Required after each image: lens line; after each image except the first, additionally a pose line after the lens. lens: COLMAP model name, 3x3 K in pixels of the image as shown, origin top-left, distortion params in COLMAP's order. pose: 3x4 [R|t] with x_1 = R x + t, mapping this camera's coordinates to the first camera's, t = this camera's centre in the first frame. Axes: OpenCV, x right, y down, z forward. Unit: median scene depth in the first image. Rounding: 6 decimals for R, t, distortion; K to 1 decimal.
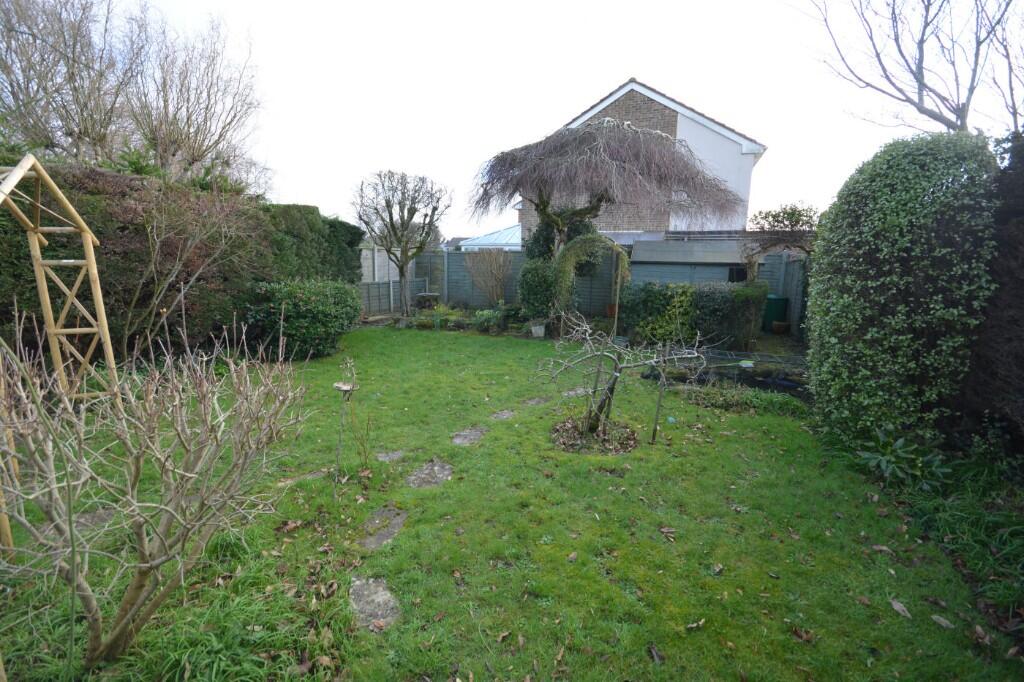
lens RADIAL K [[454.2, 0, 512.6], [0, 454.2, 345.9], [0, 0, 1]] dist [-0.005267, -0.001170]
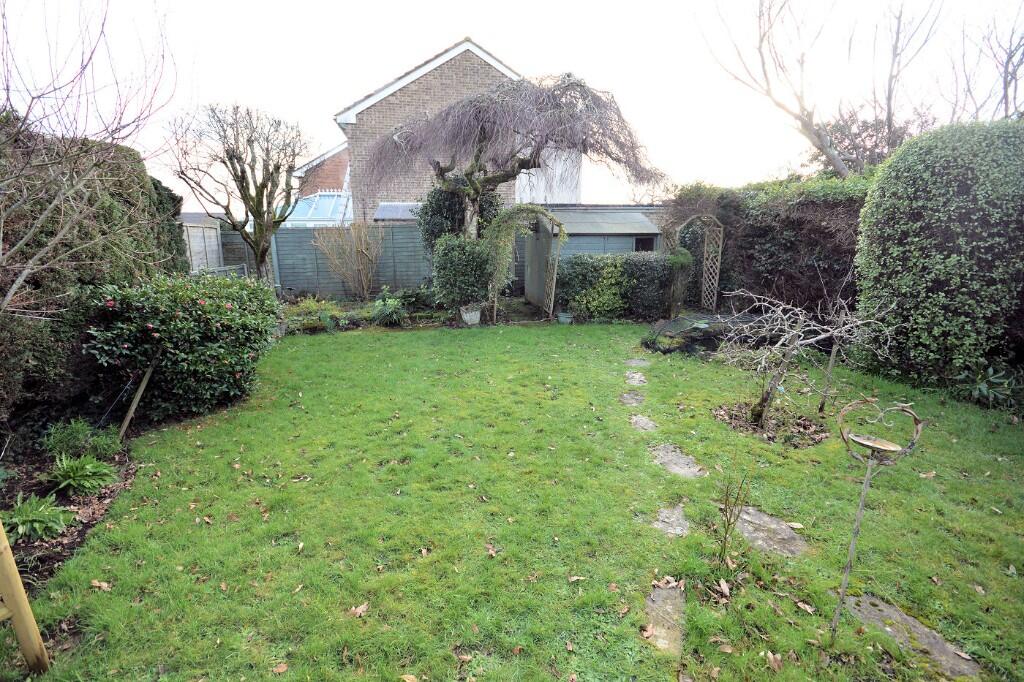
lens RADIAL K [[454.2, 0, 512.3], [0, 454.2, 340.4], [0, 0, 1]] dist [-0.005267, -0.001170]
pose [[0.848512, -0.140035, 0.510312, -0.323943], [0.119534, 0.990146, 0.072955, -0.044028], [-0.515500, -0.000904, 0.856889, 0.224909]]
